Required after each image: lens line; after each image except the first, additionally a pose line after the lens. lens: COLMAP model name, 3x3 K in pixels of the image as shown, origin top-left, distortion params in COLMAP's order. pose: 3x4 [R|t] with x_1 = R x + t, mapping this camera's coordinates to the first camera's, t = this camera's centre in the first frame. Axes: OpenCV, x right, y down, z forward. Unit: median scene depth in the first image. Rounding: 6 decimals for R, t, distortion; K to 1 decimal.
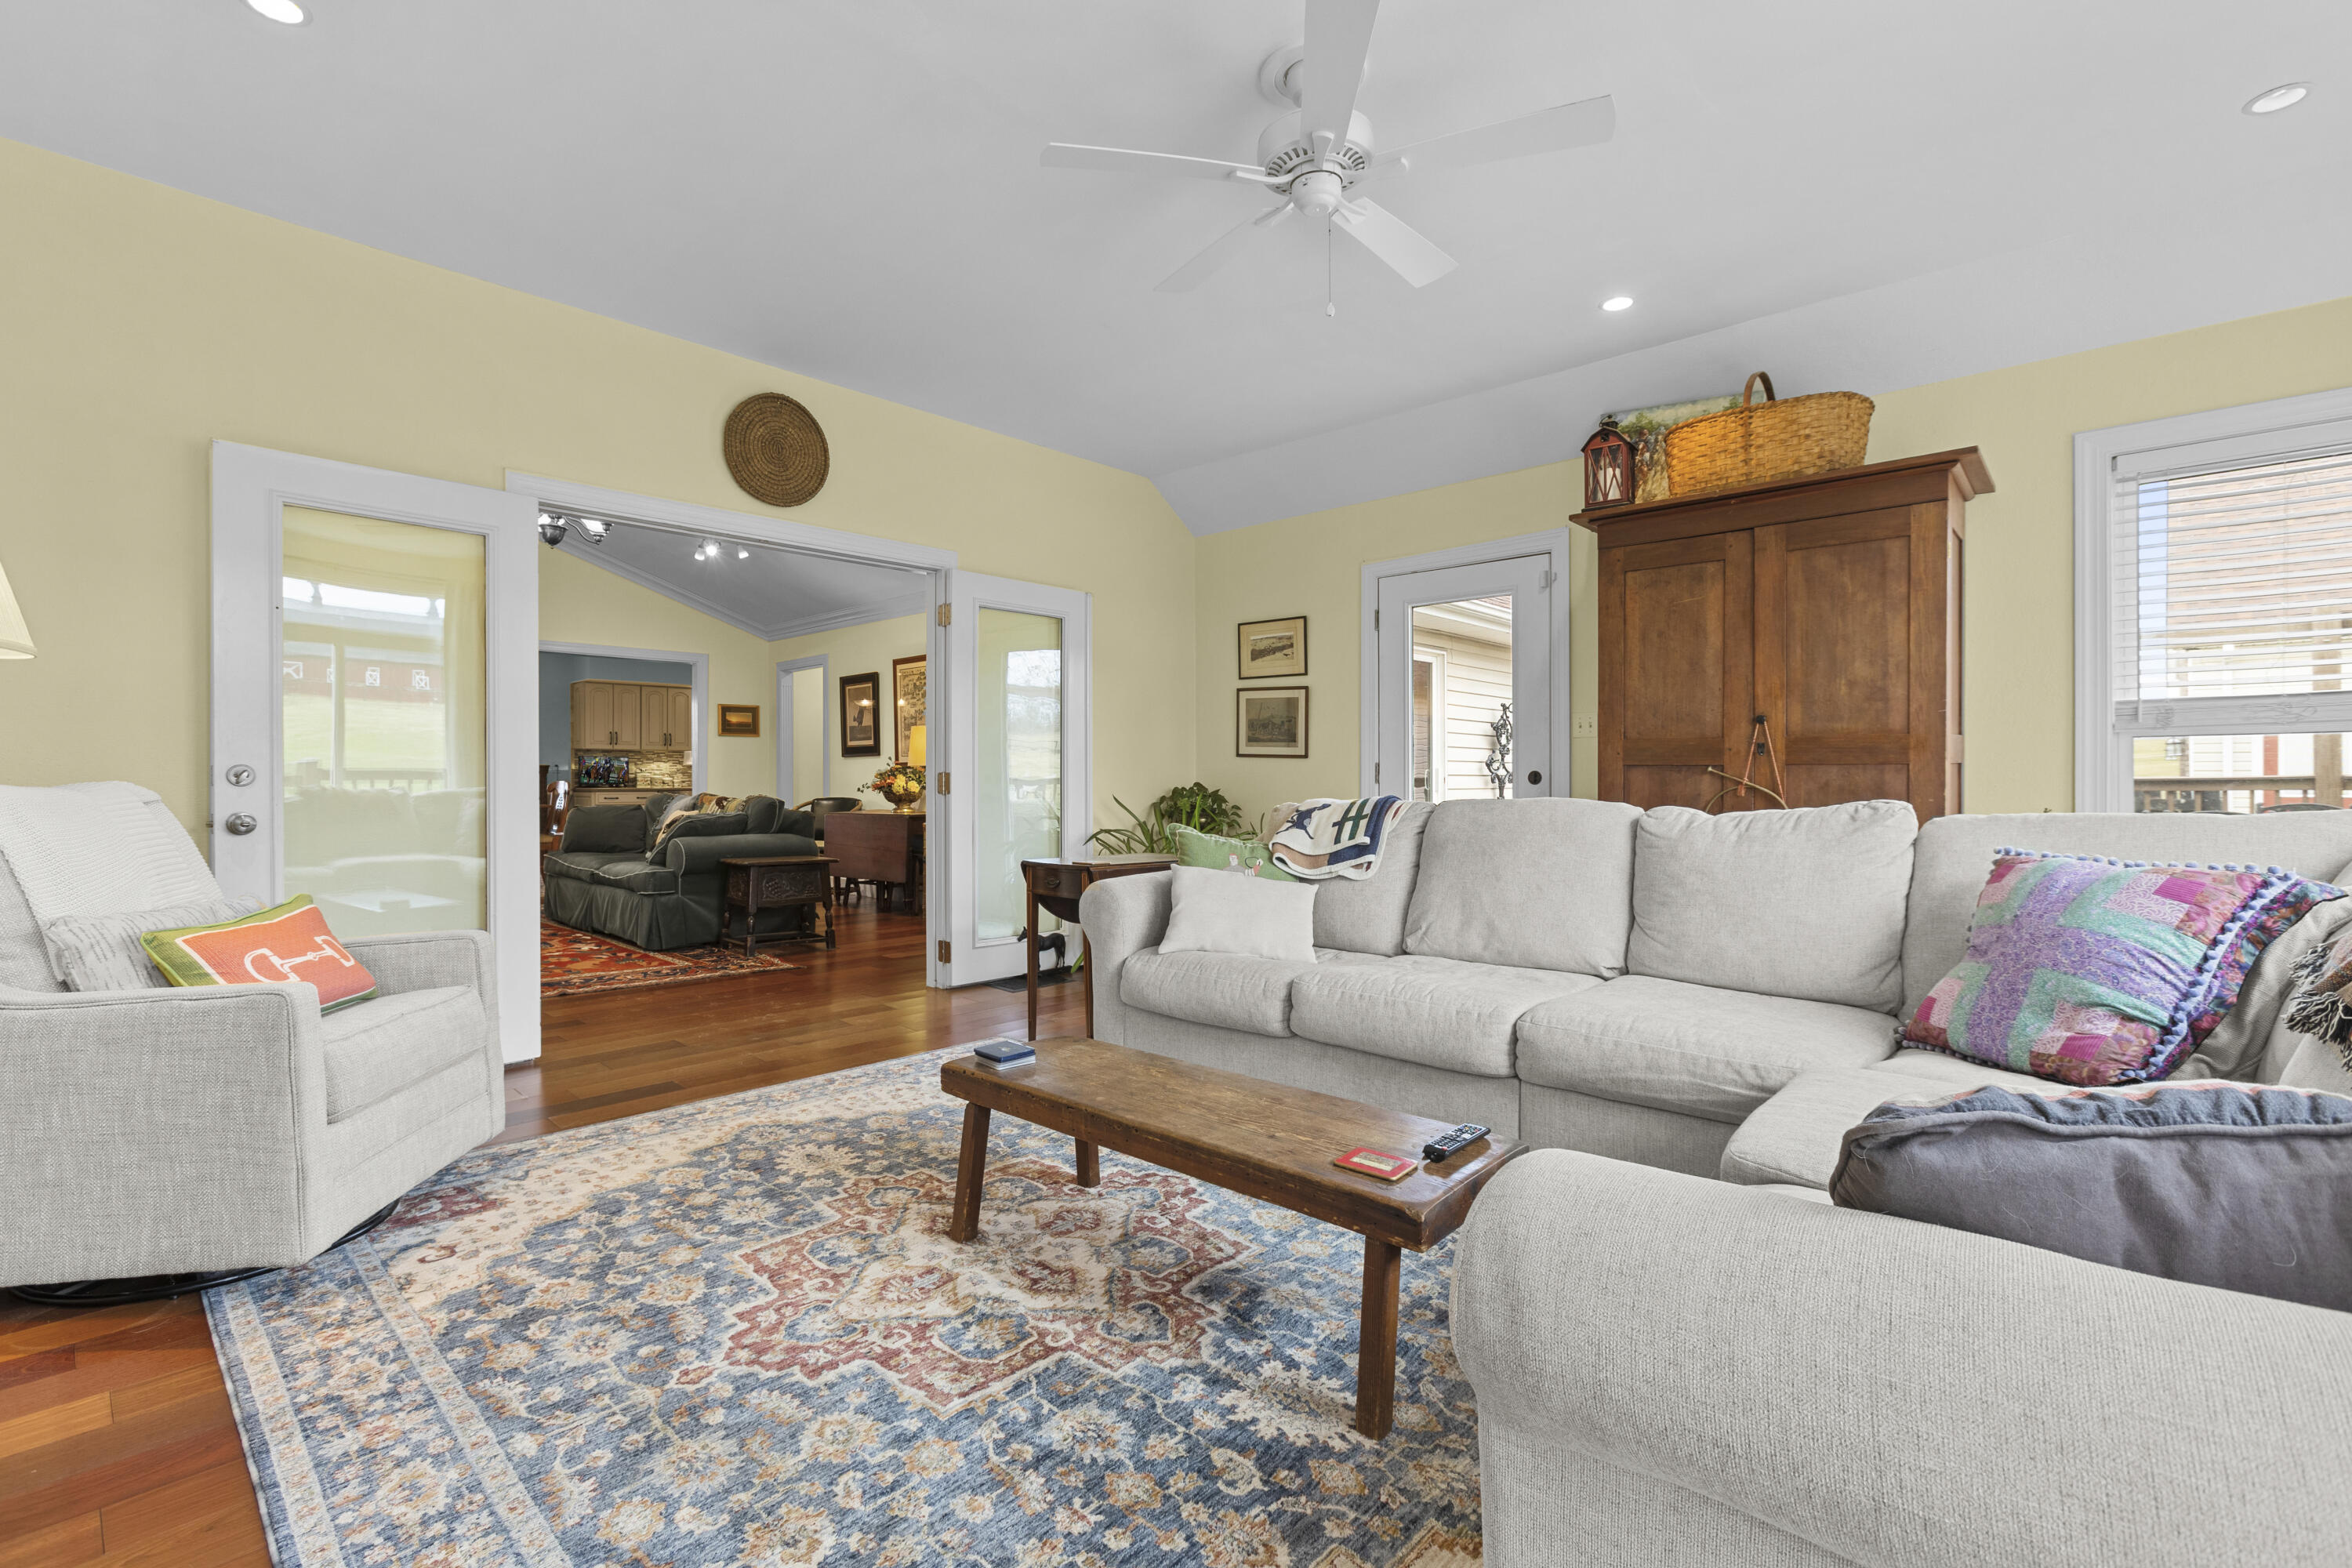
lens RADIAL K [[1048.3, 0, 1157.8], [0, 1048.3, 783.8], [0, 0, 1]] dist [-0.013997, 0.000409]
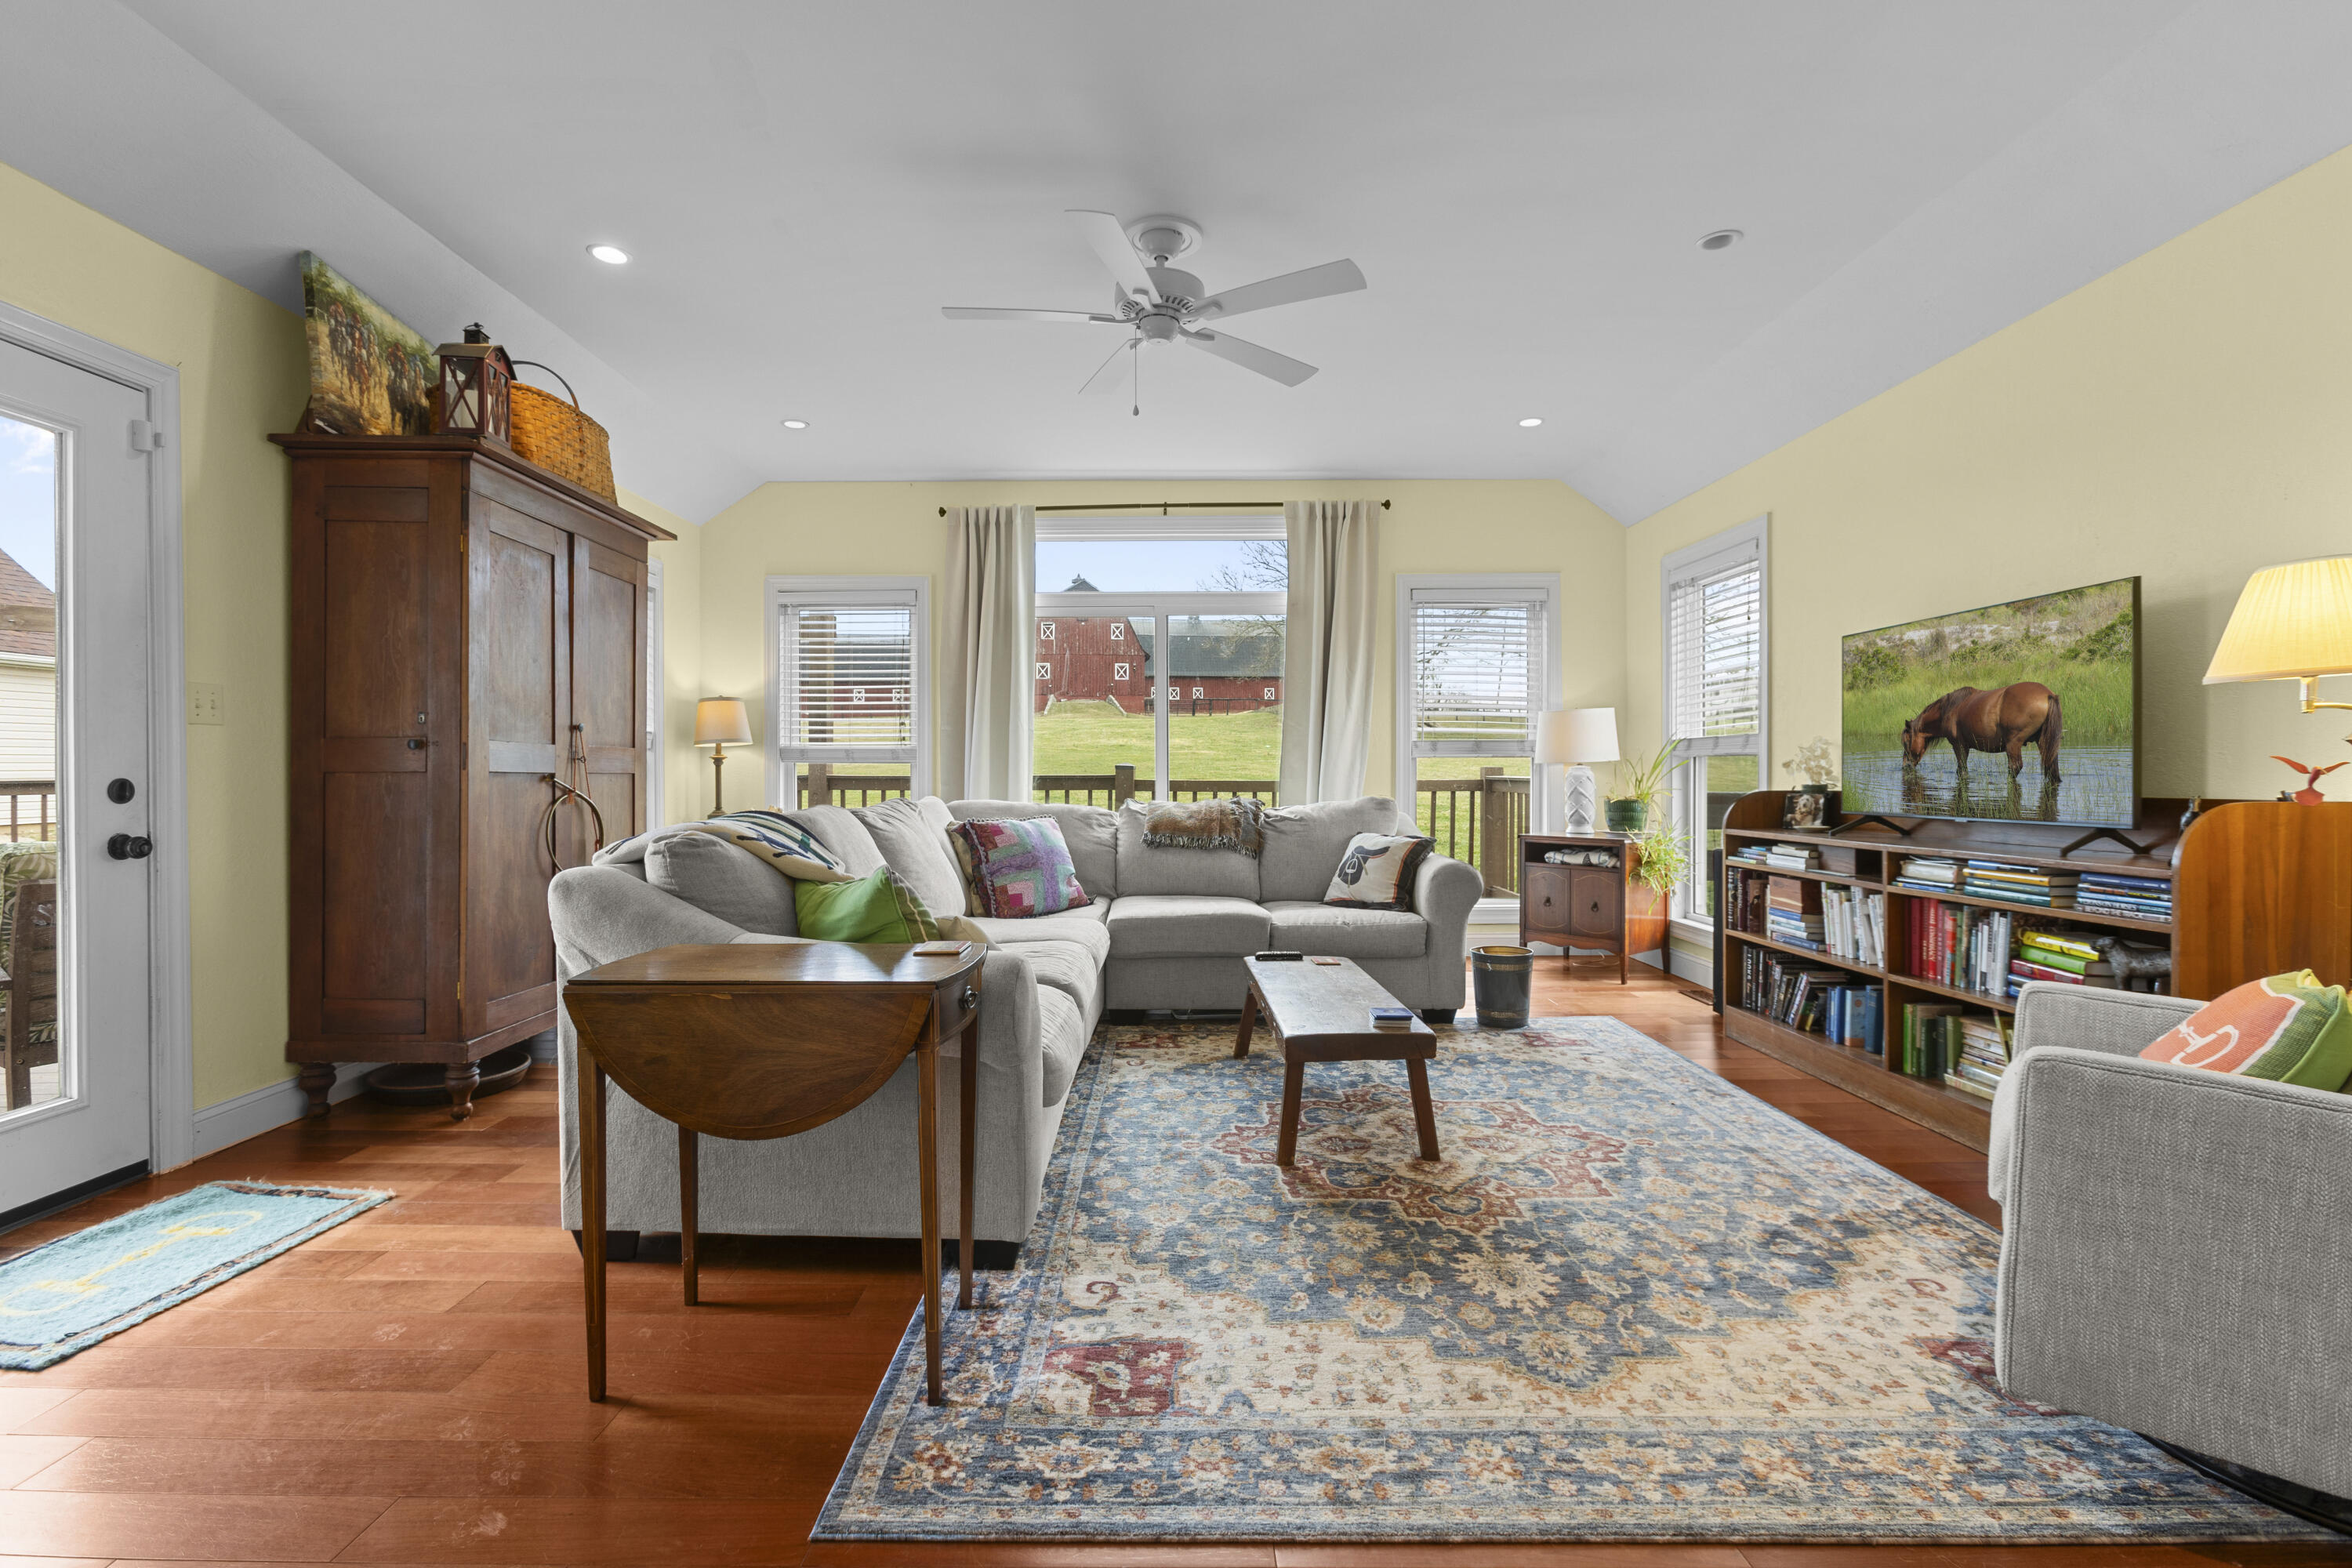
lens RADIAL K [[1048.3, 0, 1167.2], [0, 1048.3, 785.9], [0, 0, 1]] dist [-0.013997, 0.000409]
pose [[-0.691472, -0.001238, 0.722402, -0.593576], [0.005900, 0.999955, 0.007361, -0.011289], [-0.722379, 0.009352, -0.691434, 1.427844]]
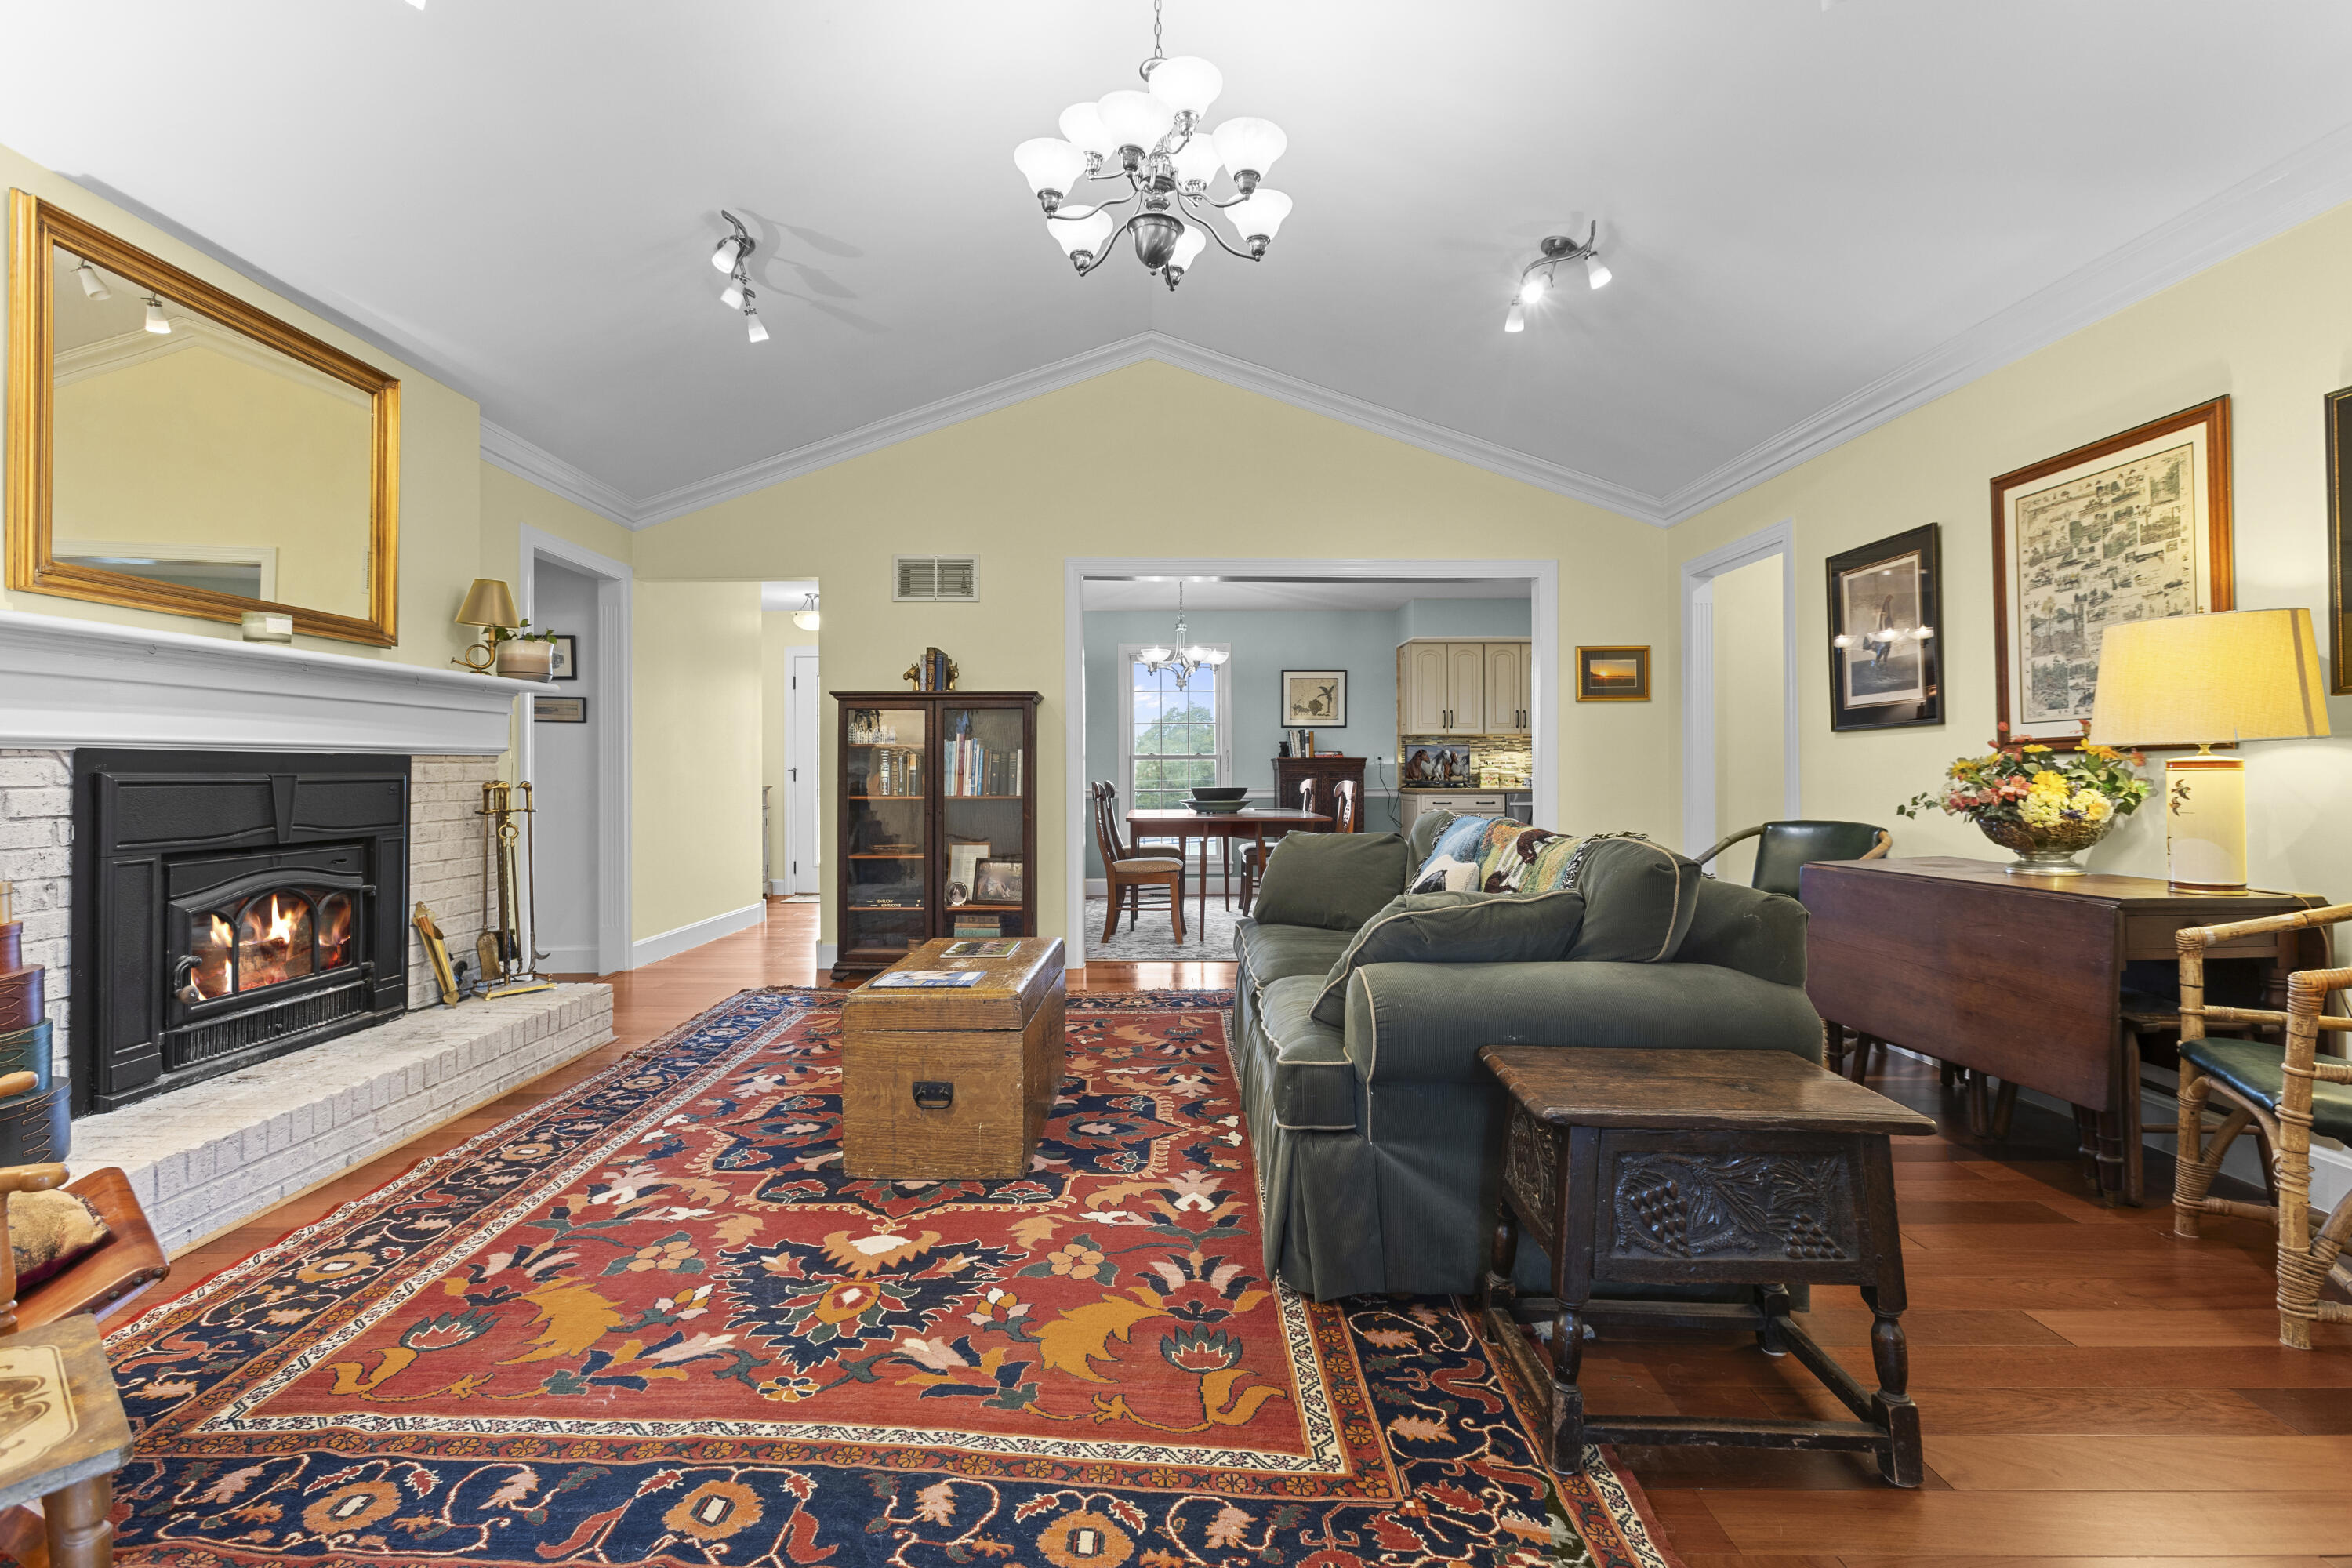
lens RADIAL K [[1048.3, 0, 1159.3], [0, 1048.3, 776.6], [0, 0, 1]] dist [-0.013997, 0.000409]
pose [[0.683044, 0.001986, -0.730374, -0.246306], [-0.001416, 0.999998, 0.001396, -0.009236], [0.730376, 0.000080, 0.683045, 0.687395]]
